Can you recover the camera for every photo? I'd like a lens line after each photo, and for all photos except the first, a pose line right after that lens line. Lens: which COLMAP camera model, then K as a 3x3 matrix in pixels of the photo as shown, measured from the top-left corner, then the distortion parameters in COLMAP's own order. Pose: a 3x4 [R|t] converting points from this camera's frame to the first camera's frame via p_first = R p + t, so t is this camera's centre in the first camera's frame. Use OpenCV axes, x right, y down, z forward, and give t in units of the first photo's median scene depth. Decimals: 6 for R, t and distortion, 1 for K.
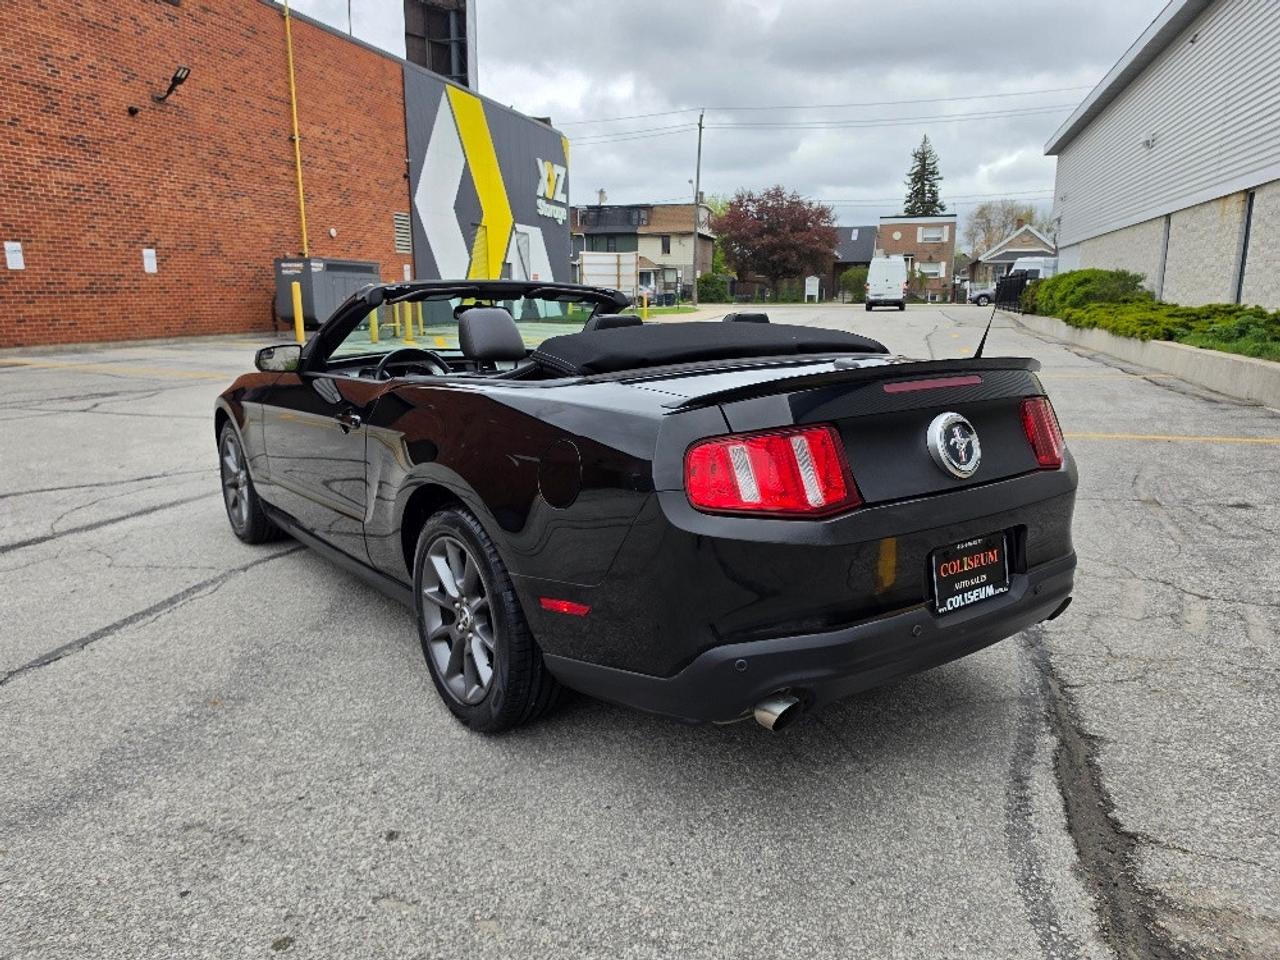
lens RADIAL K [[900.2, 0, 649.4], [0, 900.2, 471.2], [0, 0, 1]] dist [0.039287, -0.053186]
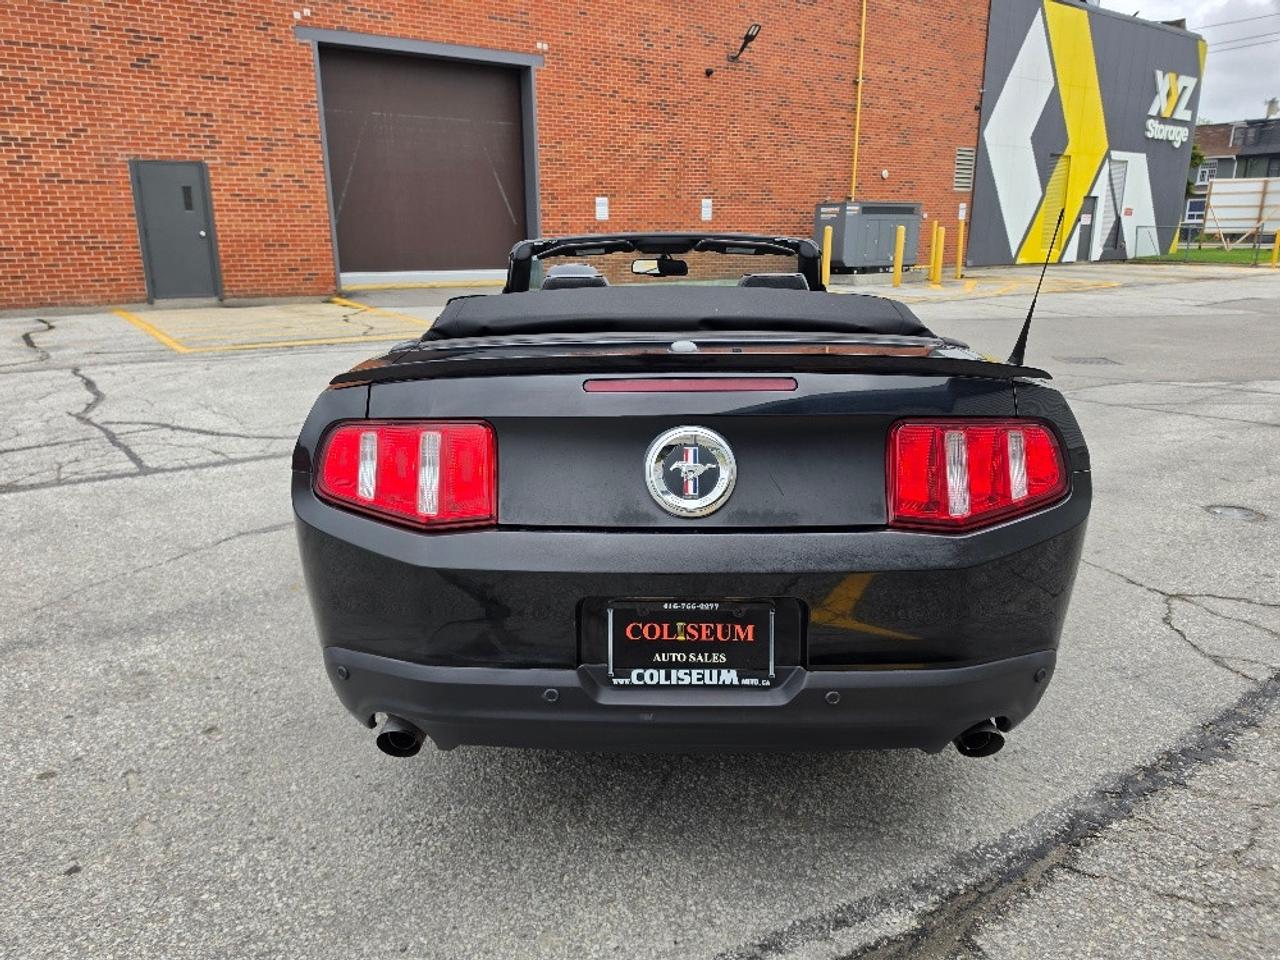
lens RADIAL K [[900.2, 0, 649.4], [0, 900.2, 471.2], [0, 0, 1]] dist [0.039287, -0.053186]
pose [[0.783518, 0.148886, -0.603269, 0.617851], [-0.110332, 0.988777, 0.100731, -0.080207], [0.611495, -0.012365, 0.791151, 0.331814]]
